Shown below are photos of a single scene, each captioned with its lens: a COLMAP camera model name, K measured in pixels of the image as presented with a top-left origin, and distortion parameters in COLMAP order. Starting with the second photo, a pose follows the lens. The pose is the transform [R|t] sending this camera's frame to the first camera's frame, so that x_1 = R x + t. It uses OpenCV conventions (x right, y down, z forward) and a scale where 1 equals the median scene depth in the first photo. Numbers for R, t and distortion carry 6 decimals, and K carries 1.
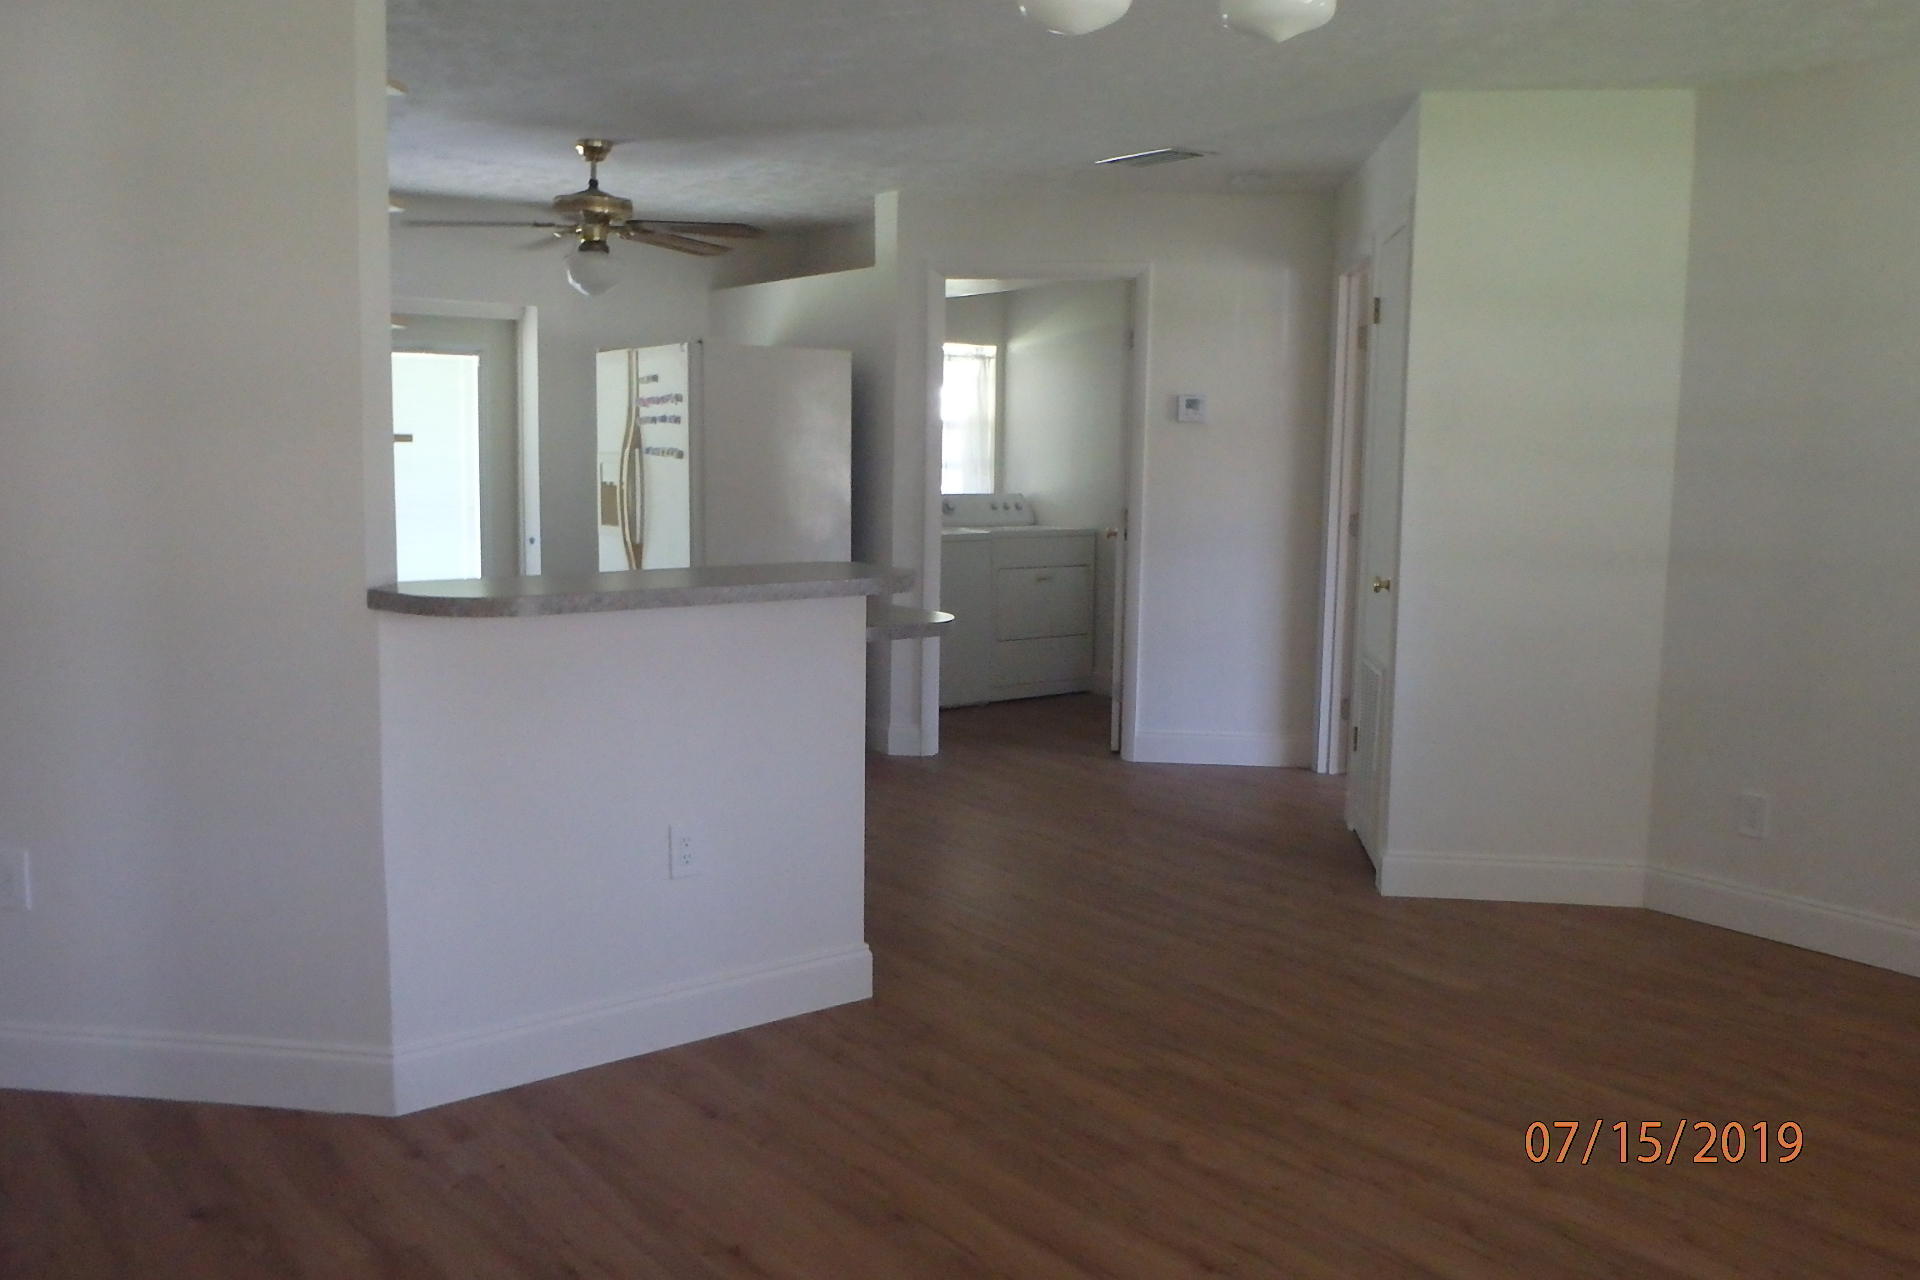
lens RADIAL K [[1584.6, 0, 958.4], [0, 1584.6, 611.6], [0, 0, 1]] dist [-0.039353, 0.026333]
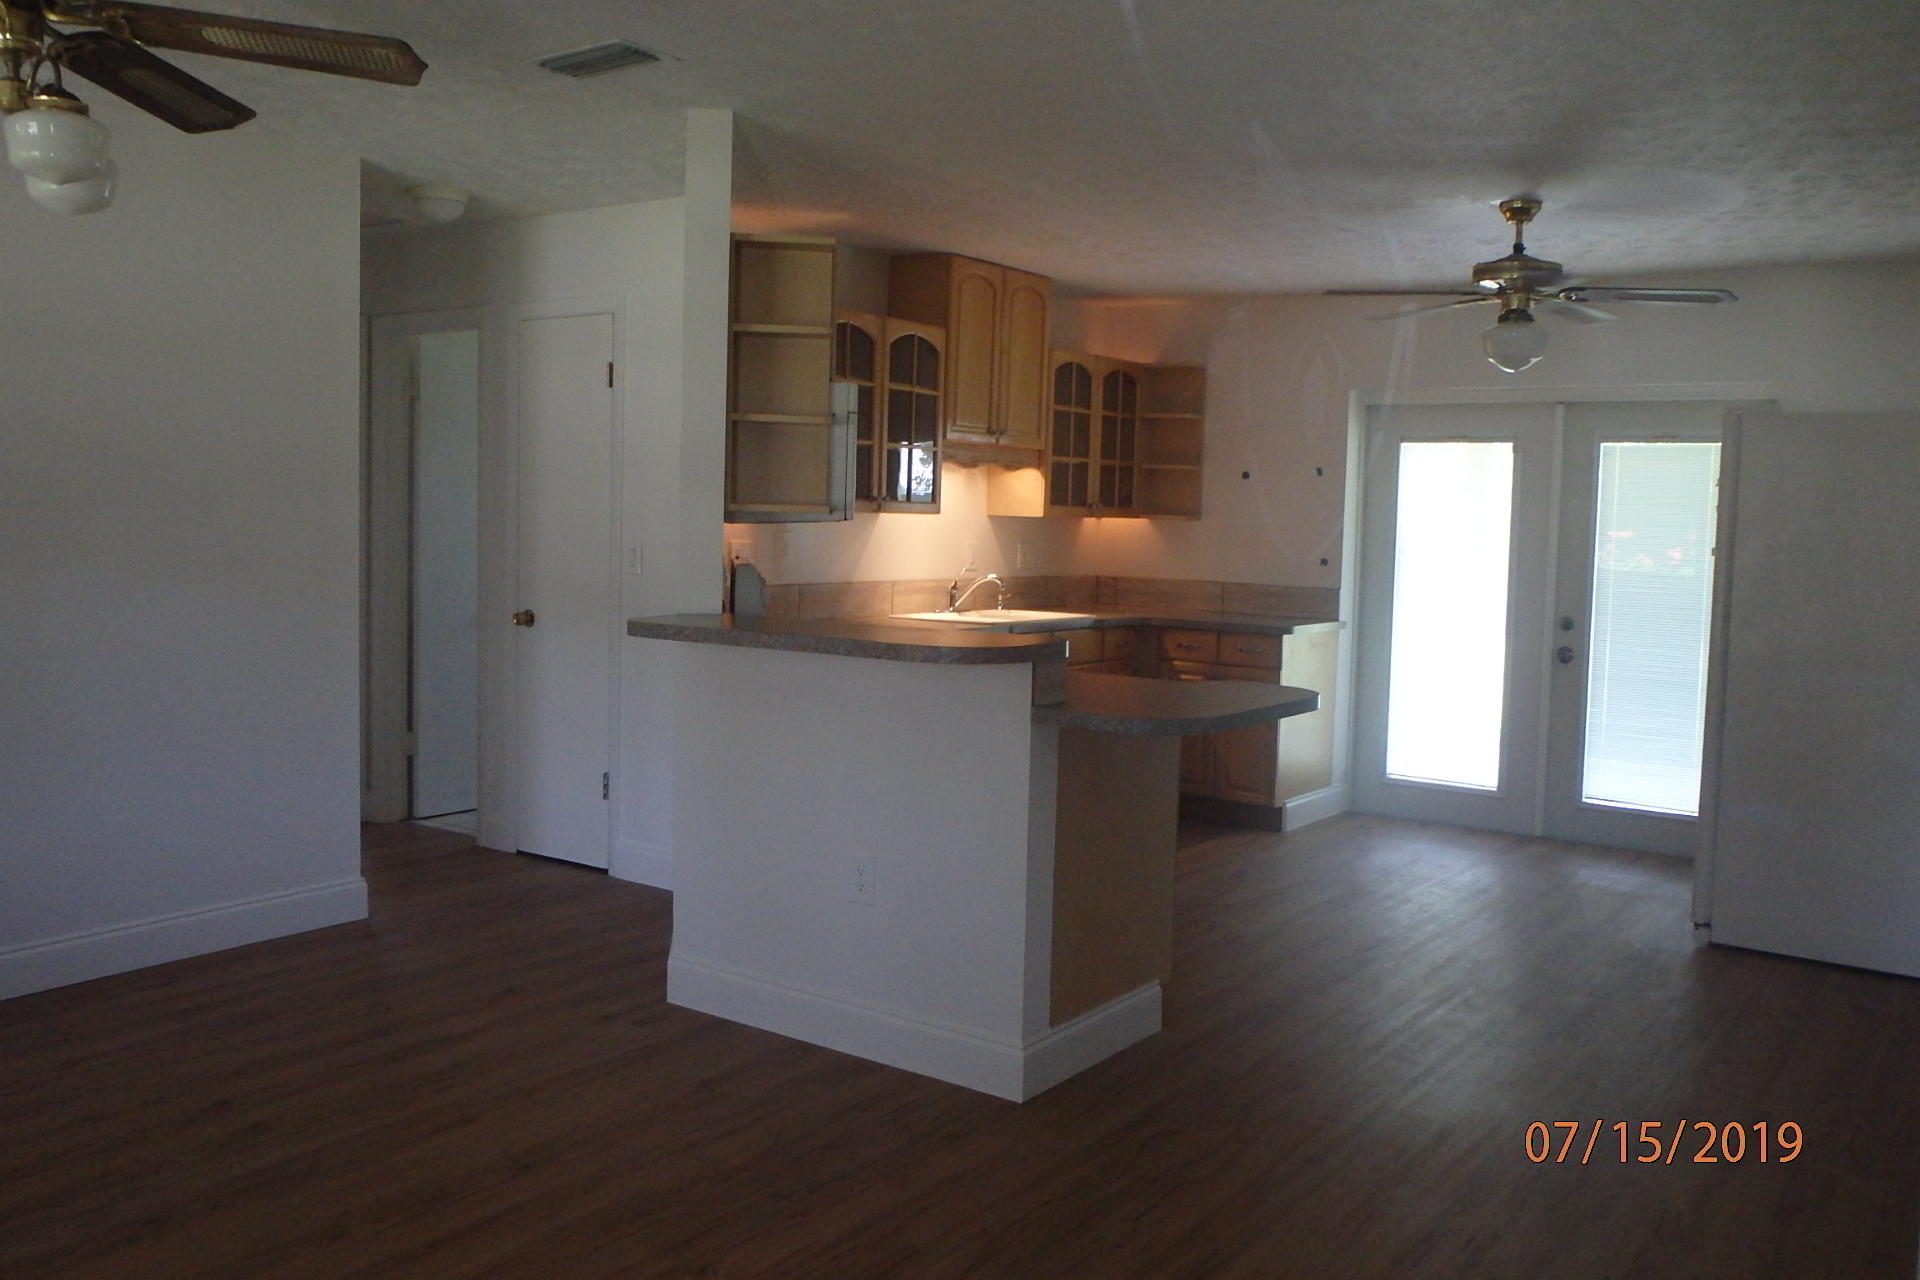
lens RADIAL K [[1584.6, 0, 958.4], [0, 1584.6, 611.6], [0, 0, 1]] dist [-0.039353, 0.026333]
pose [[0.280906, 0.057287, -0.958024, 0.561366], [-0.126879, 0.991672, 0.022096, -0.042155], [0.951311, 0.115346, 0.285836, 0.455641]]
